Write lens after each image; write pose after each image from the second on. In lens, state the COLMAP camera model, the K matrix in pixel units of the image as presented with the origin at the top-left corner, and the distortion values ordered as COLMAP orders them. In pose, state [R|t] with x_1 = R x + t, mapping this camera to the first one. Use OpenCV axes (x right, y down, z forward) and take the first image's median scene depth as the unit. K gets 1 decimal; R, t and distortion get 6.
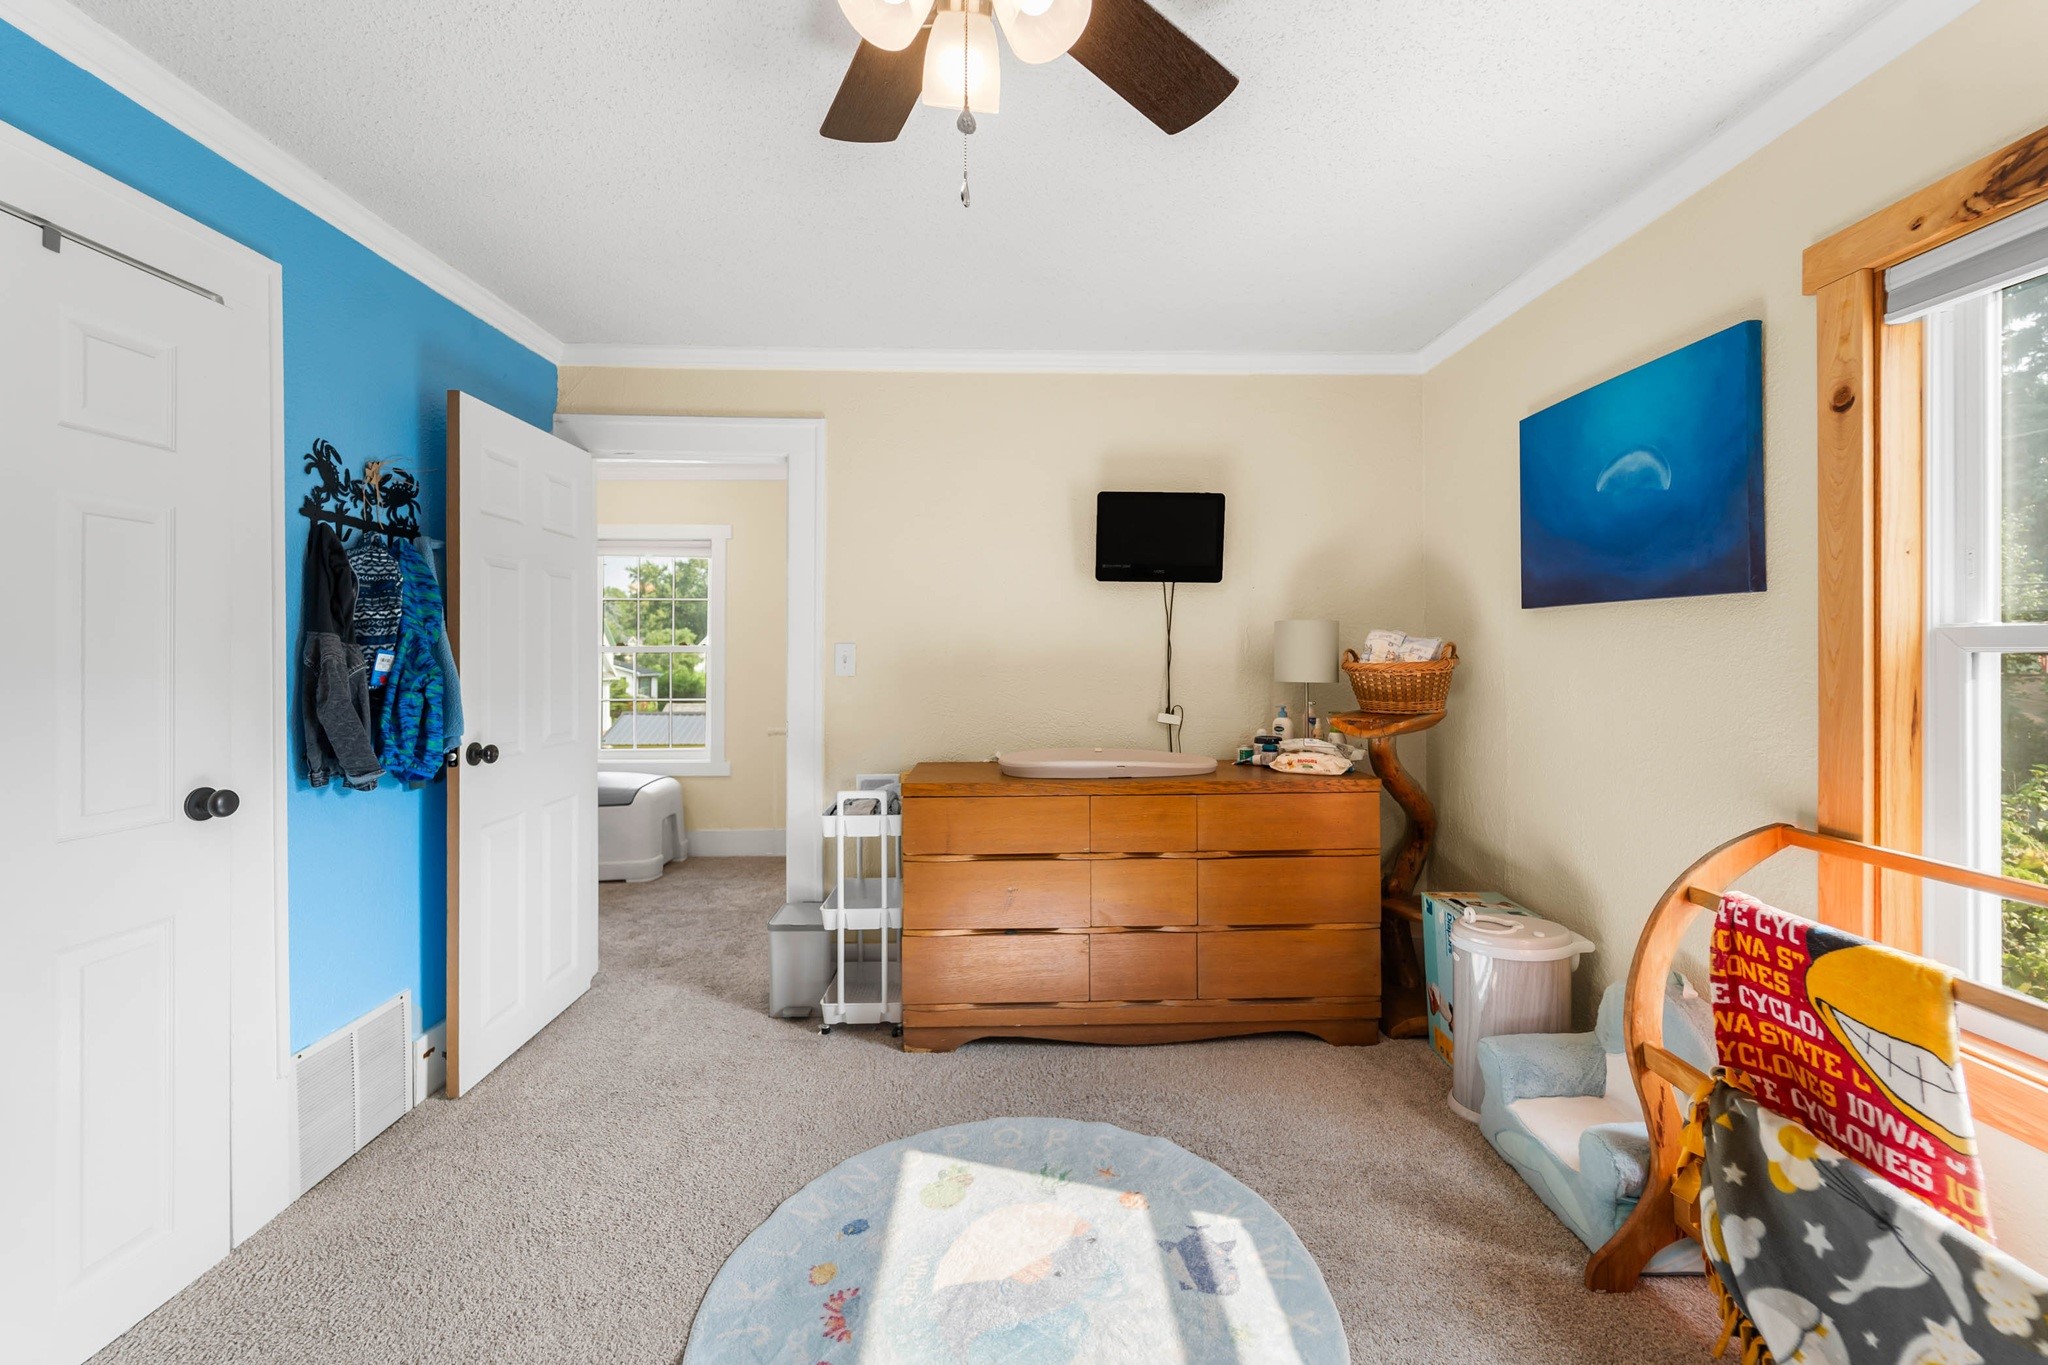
lens RADIAL K [[832.1, 0, 1029.2], [0, 832.1, 660.0], [0, 0, 1]] dist [0.006334, -0.002436]
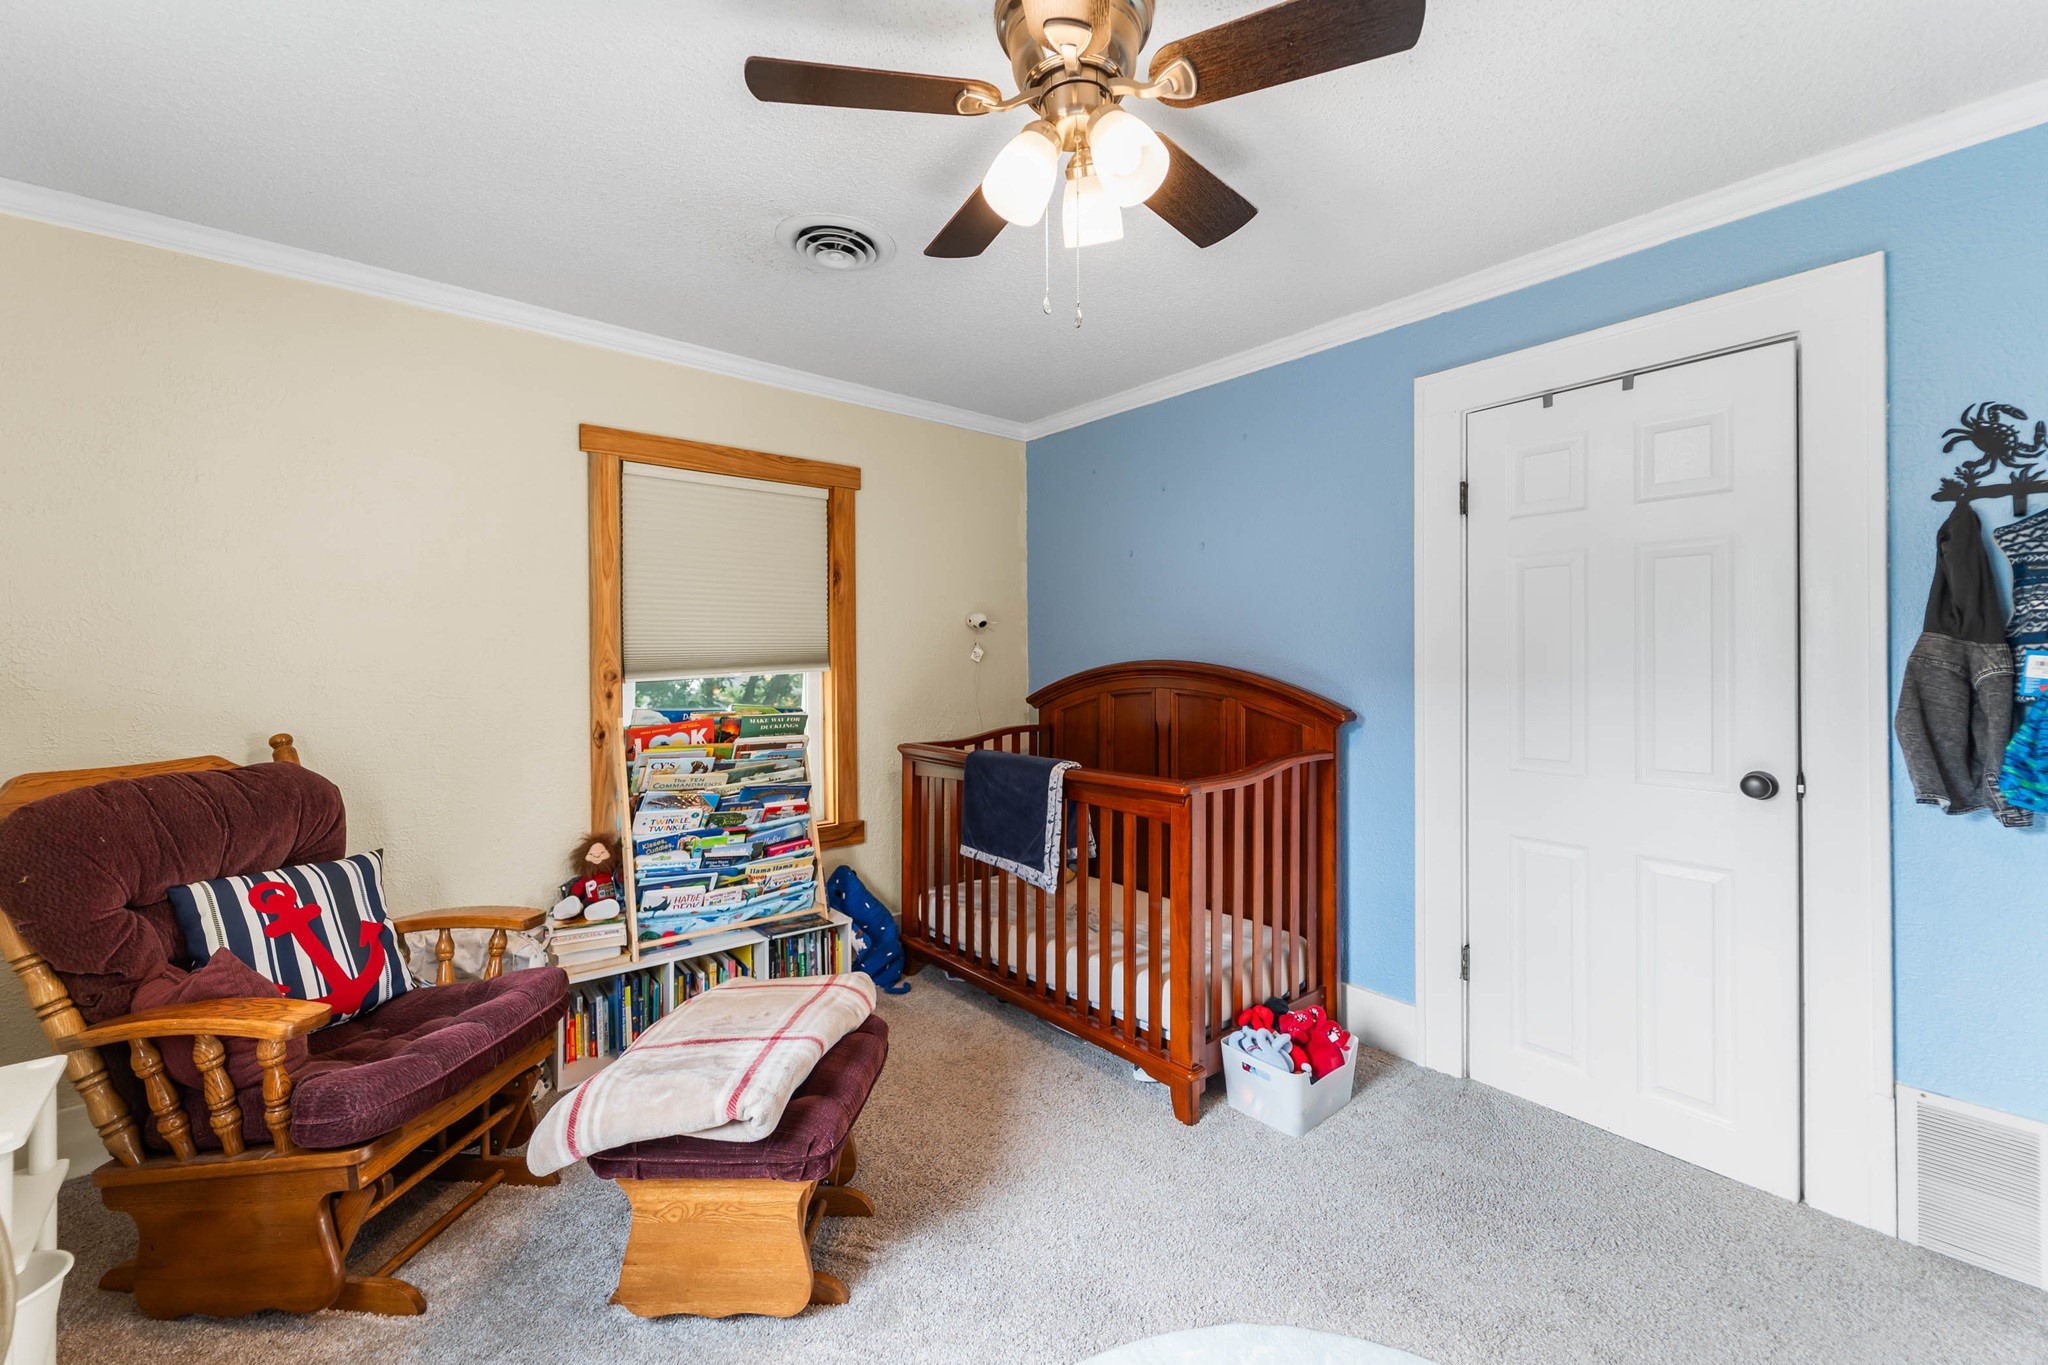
lens RADIAL K [[832.1, 0, 1028.1], [0, 832.1, 664.4], [0, 0, 1]] dist [0.006334, -0.002436]
pose [[-0.767865, 0.008006, -0.640561, 0.603021], [-0.000483, 0.999914, 0.013077, -0.011584], [0.640611, 0.010350, -0.767796, 1.399734]]
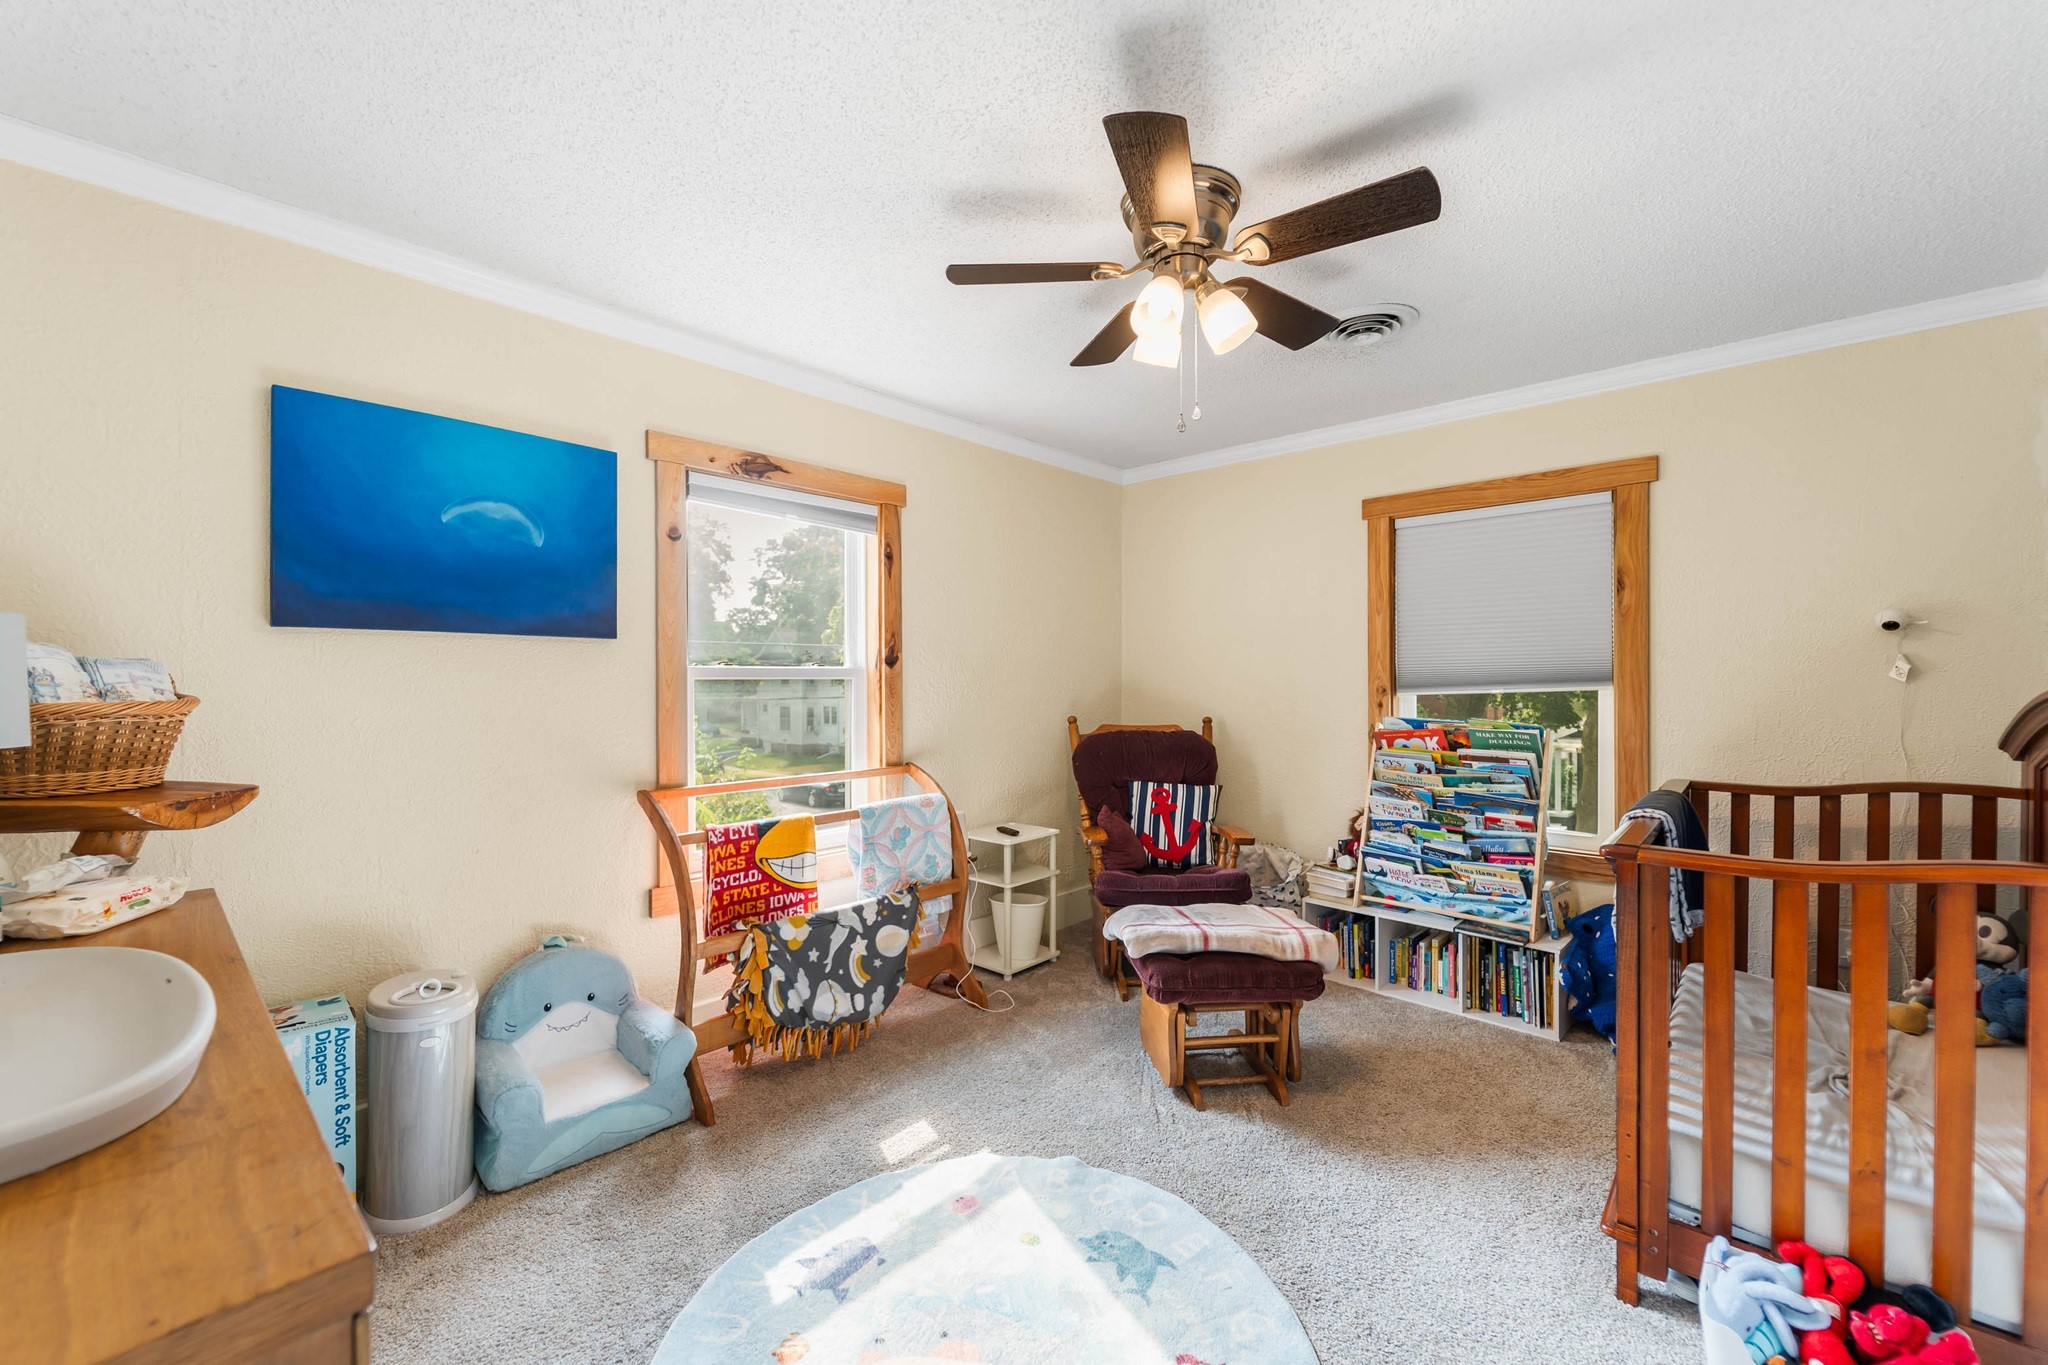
lens RADIAL K [[832.1, 0, 1023.3], [0, 832.1, 686.0], [0, 0, 1]] dist [0.006334, -0.002436]
pose [[-0.720778, -0.006061, 0.693139, -0.765209], [0.008236, 0.999816, 0.017306, -0.021719], [-0.693117, 0.018182, -0.720596, 1.806111]]
